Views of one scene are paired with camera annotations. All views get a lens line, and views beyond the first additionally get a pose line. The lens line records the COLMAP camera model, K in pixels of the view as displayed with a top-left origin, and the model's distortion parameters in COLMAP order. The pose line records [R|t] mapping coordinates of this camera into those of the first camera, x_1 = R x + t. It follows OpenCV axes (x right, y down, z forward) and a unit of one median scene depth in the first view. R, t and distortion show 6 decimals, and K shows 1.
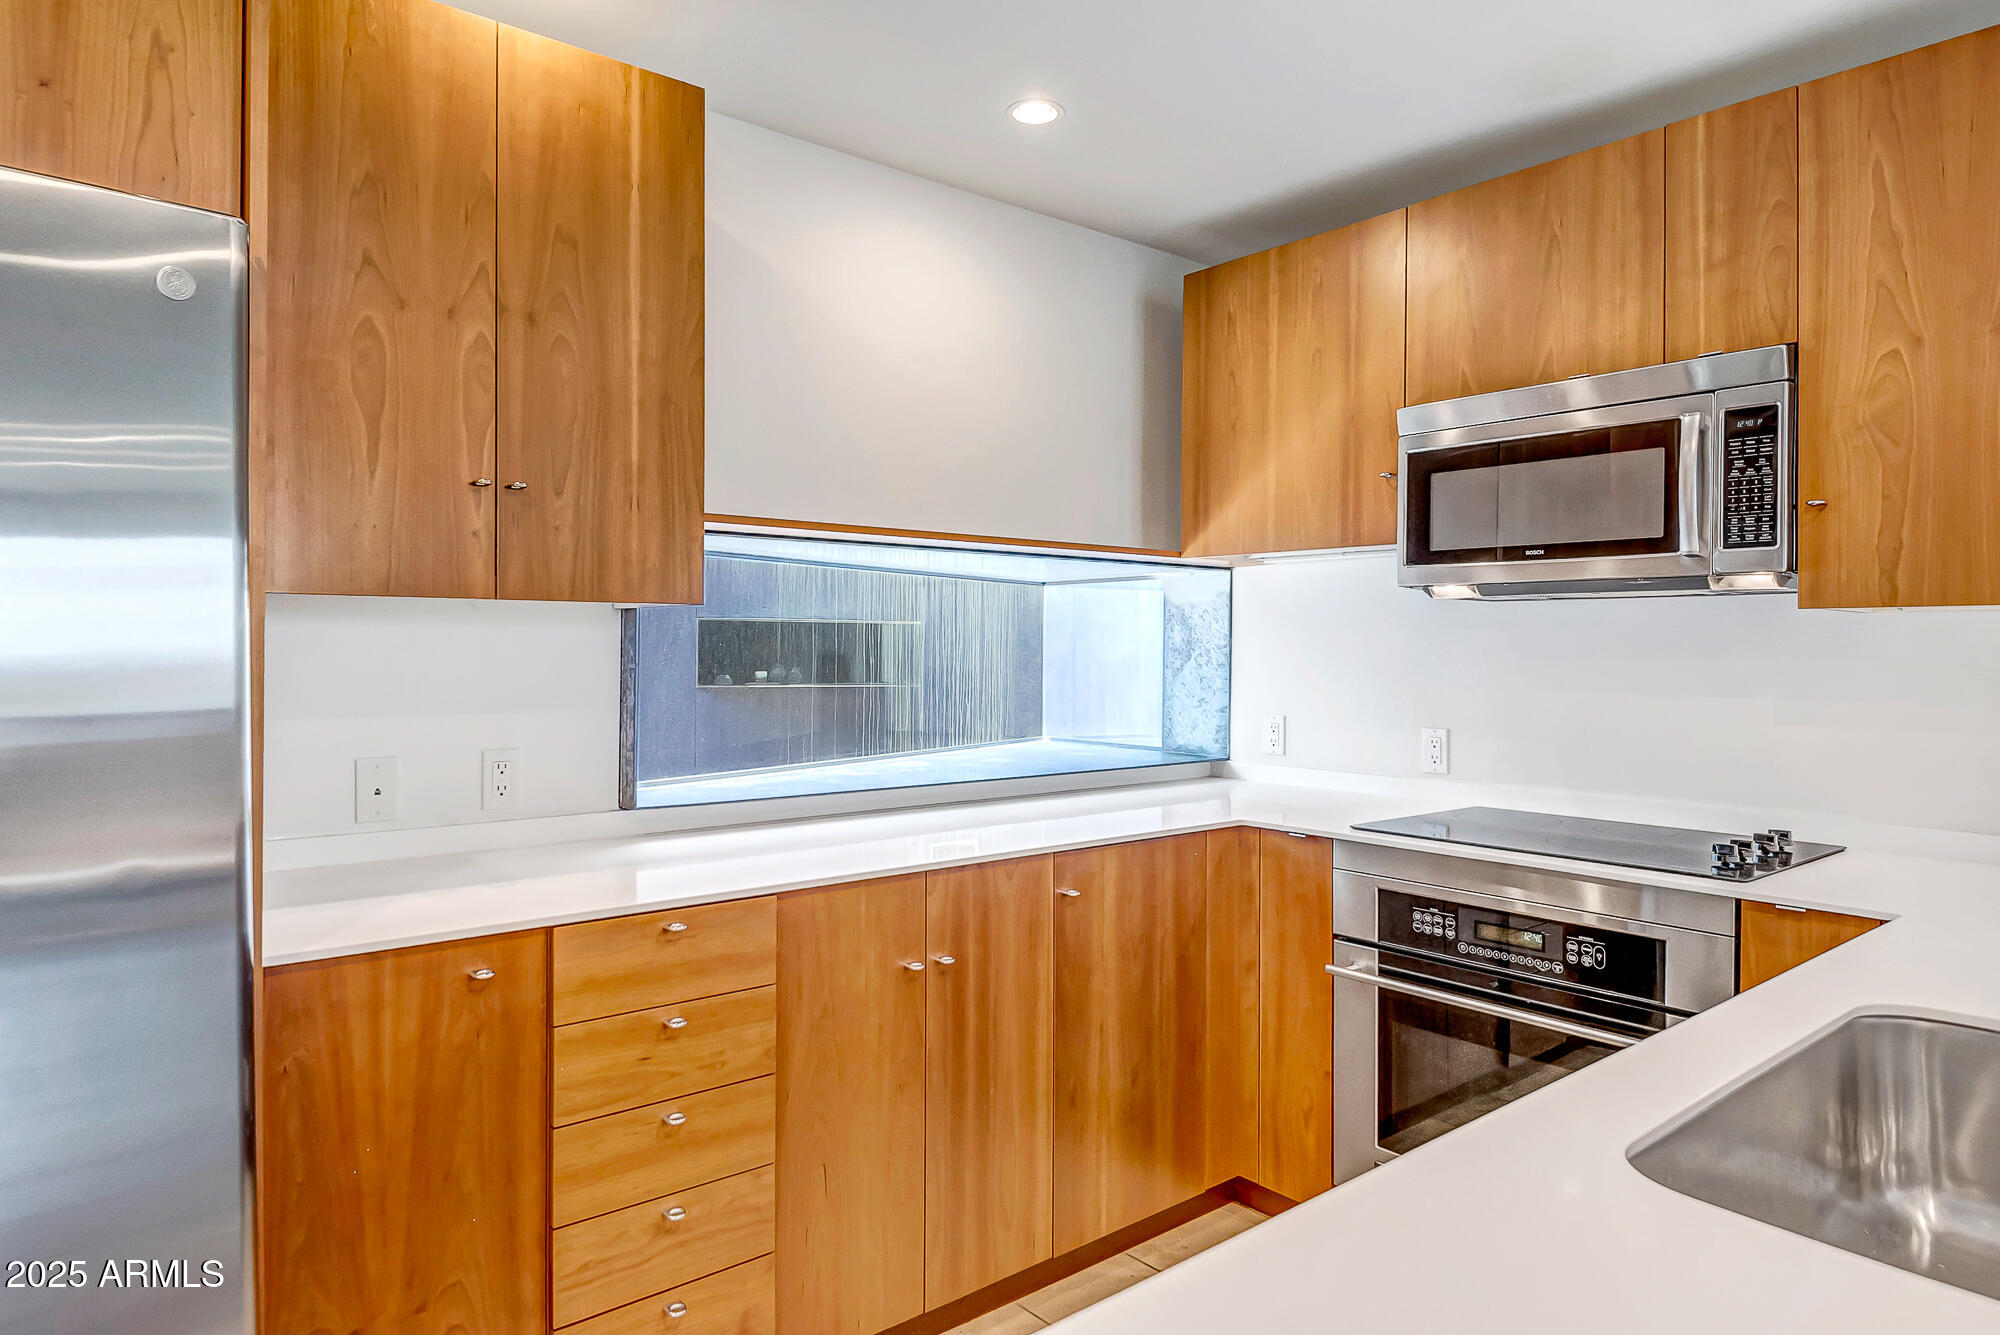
lens RADIAL K [[1227.3, 0, 1000.0], [0, 1227.3, 667.5], [0, 0, 1]] dist [0.001533, 0.000093]
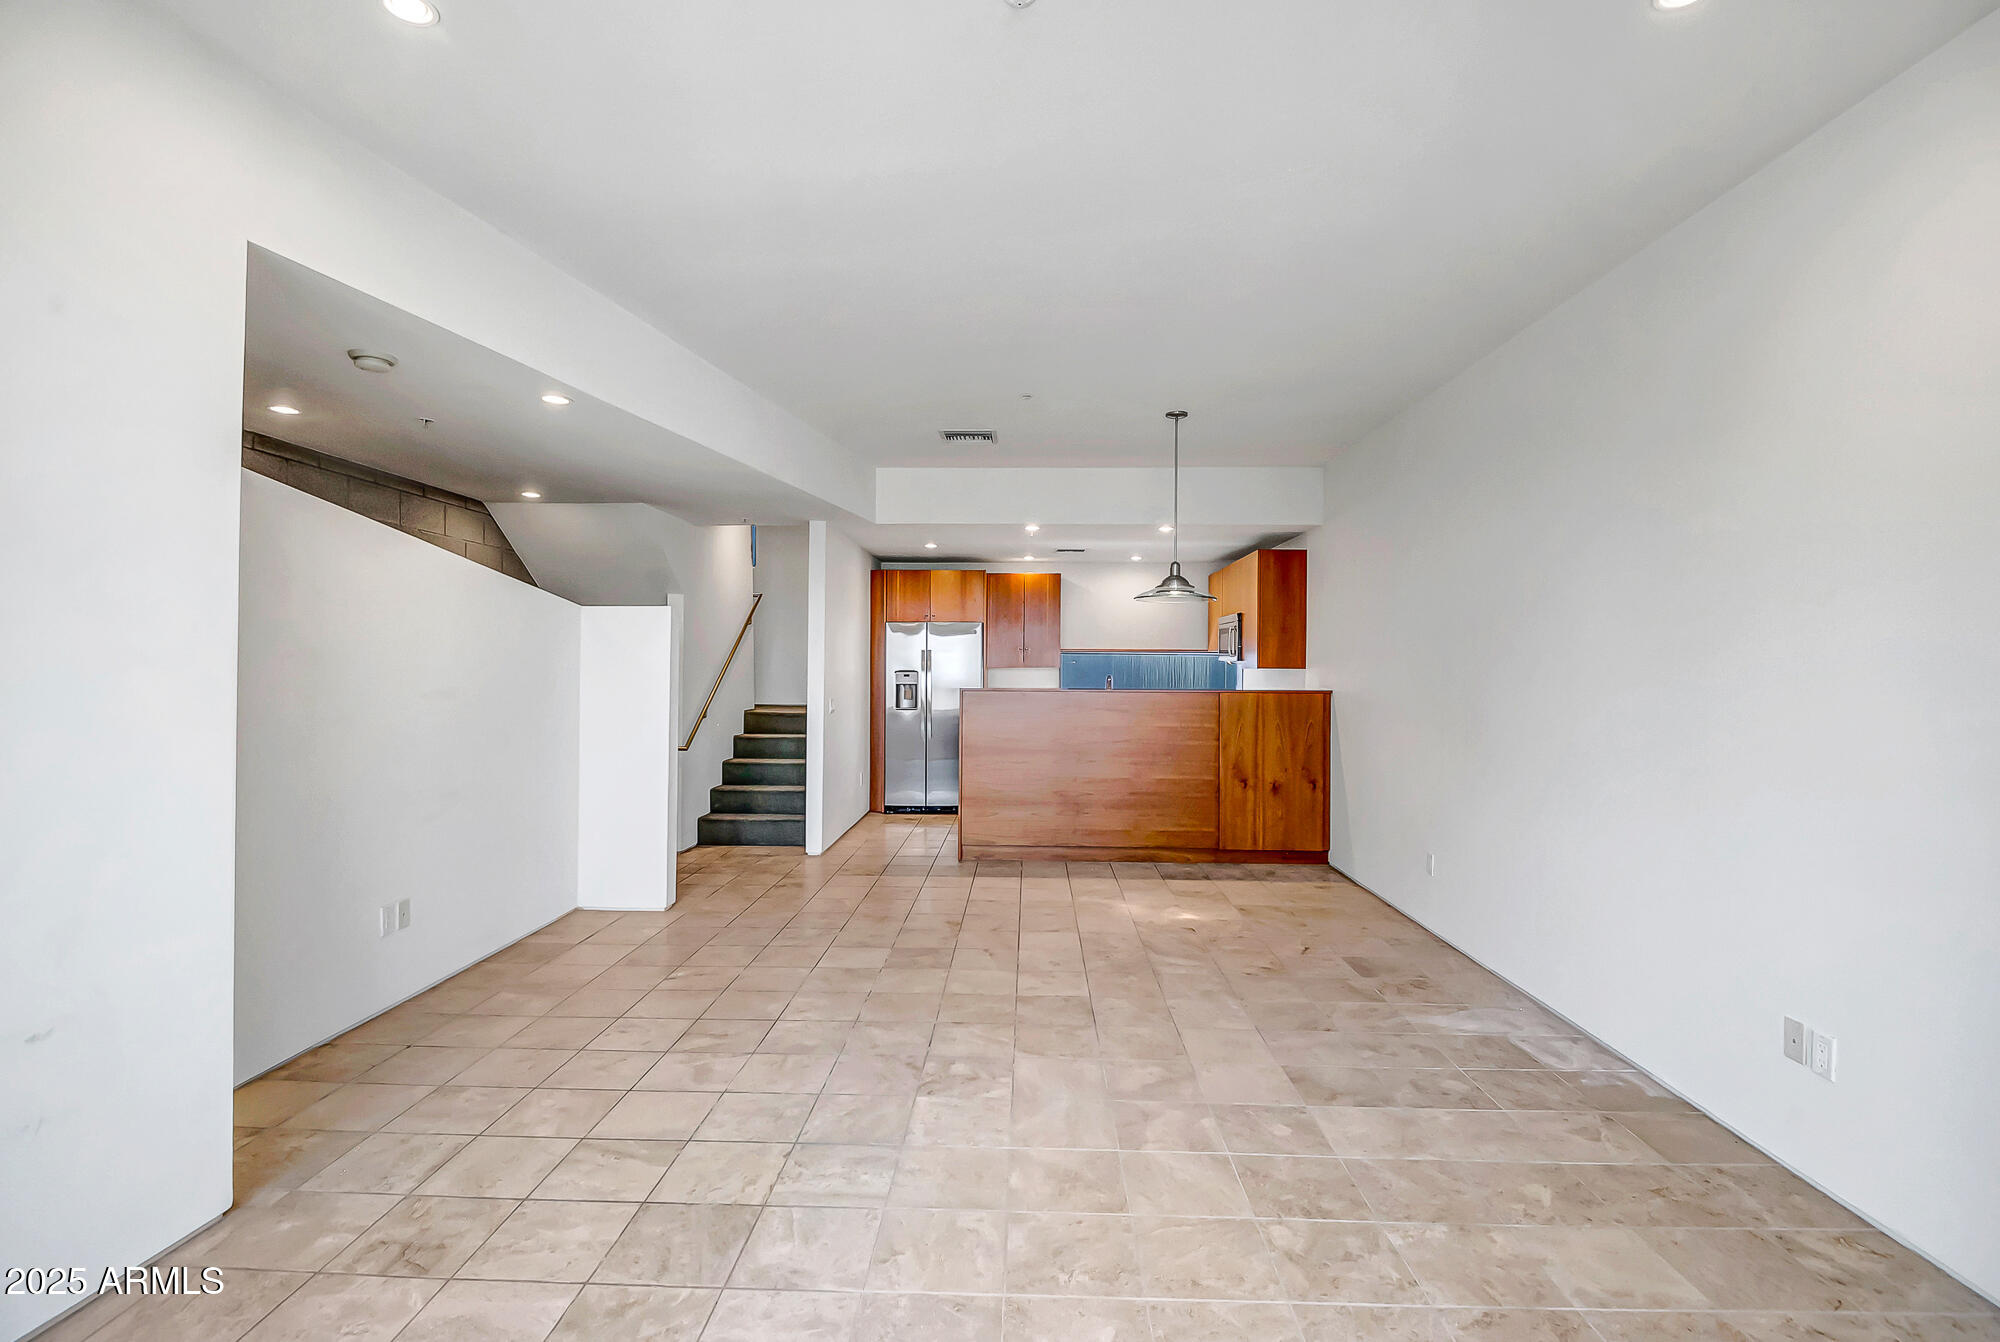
lens RADIAL K [[936.7, 0, 1000.0], [0, 936.7, 671.0], [0, 0, 1]] dist [-0.000207, -0.000108]
pose [[0.744107, 0.000885, -0.668059, 2.376974], [-0.013861, 0.999804, -0.014114, 0.024828], [0.667916, 0.019763, 0.743974, -2.320995]]
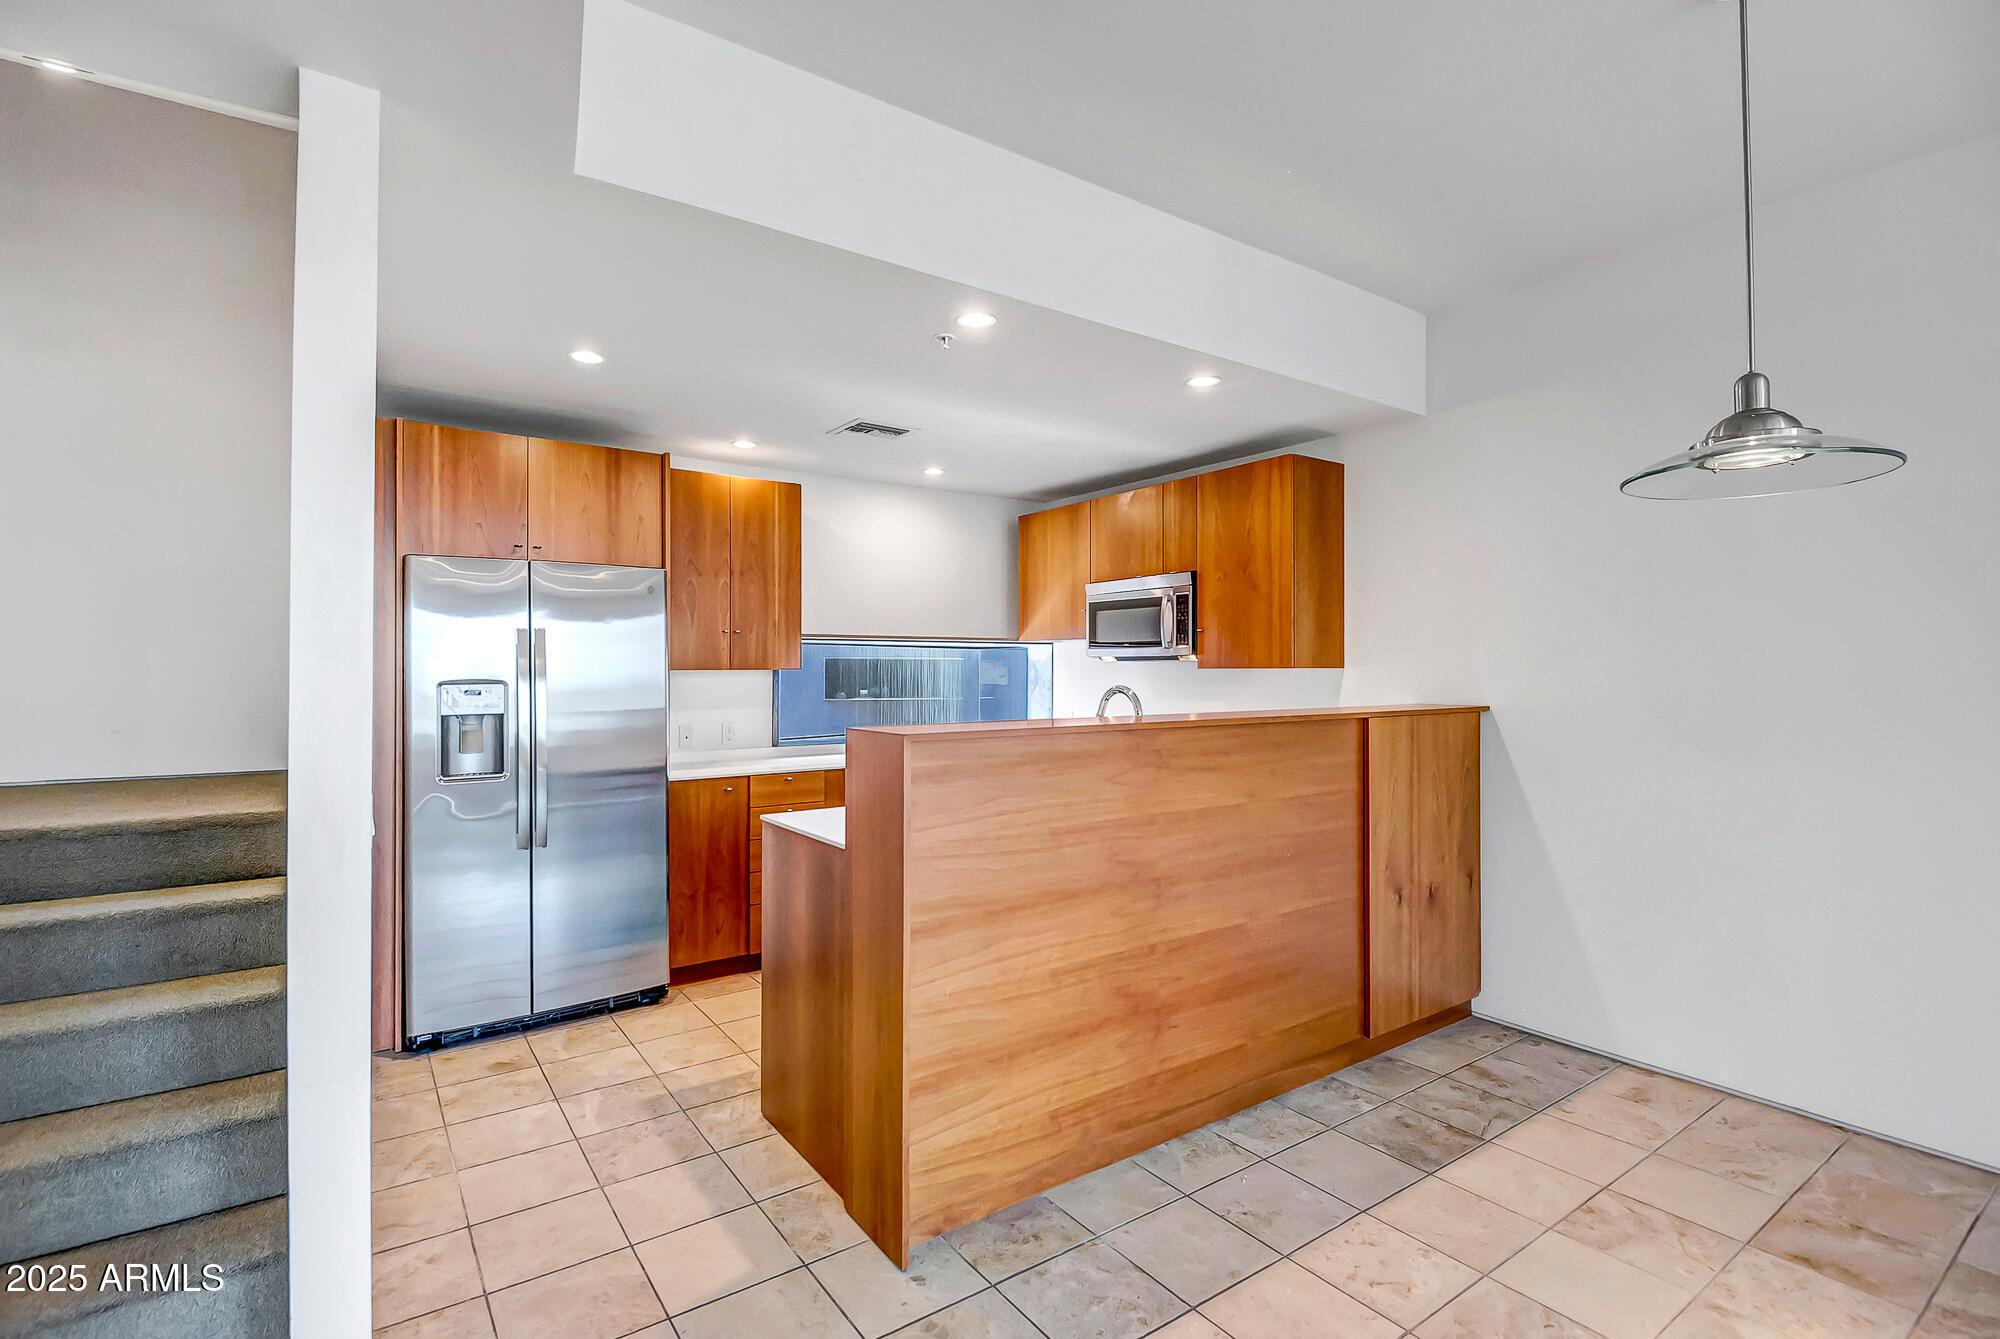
lens RADIAL K [[936.7, 0, 1000.0], [0, 936.7, 669.5], [0, 0, 1]] dist [-0.000207, -0.000108]
pose [[0.996740, -0.007254, -0.080356, 0.381593], [0.006000, 0.999857, -0.015842, -0.015846], [0.080459, 0.015308, 0.996640, -1.092086]]
